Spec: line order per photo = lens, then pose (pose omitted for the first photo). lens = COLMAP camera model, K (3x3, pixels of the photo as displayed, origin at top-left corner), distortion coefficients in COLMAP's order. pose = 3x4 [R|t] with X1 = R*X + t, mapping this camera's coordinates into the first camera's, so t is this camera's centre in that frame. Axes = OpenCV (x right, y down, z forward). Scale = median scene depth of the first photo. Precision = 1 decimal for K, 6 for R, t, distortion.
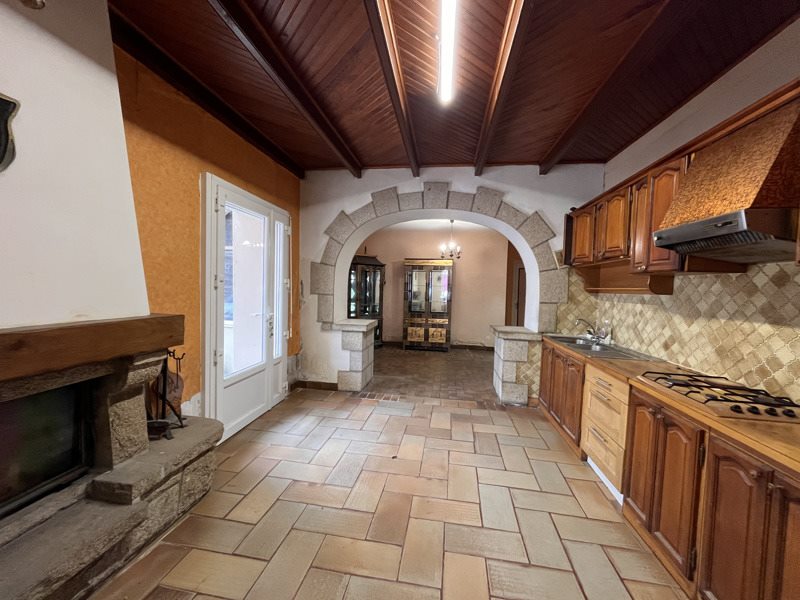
lens RADIAL K [[322.0, 0, 397.5], [0, 322.0, 301.1], [0, 0, 1]] dist [-0.000554, -0.000062]
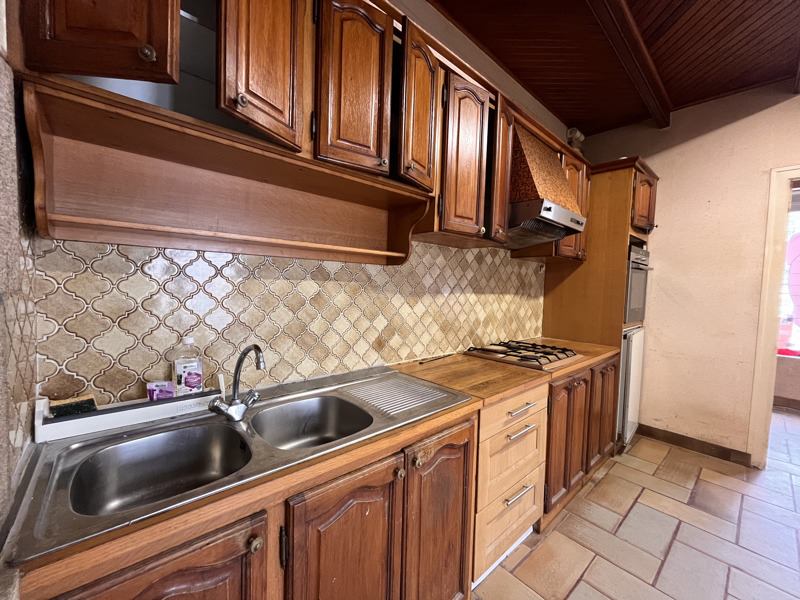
lens RADIAL K [[322.0, 0, 400.6], [0, 322.0, 299.8], [0, 0, 1]] dist [-0.000554, -0.000062]
pose [[-0.771768, -0.082273, 0.630559, 0.465445], [-0.025175, 0.994771, 0.098982, -0.016825], [-0.635405, 0.060517, -0.769804, 1.704715]]
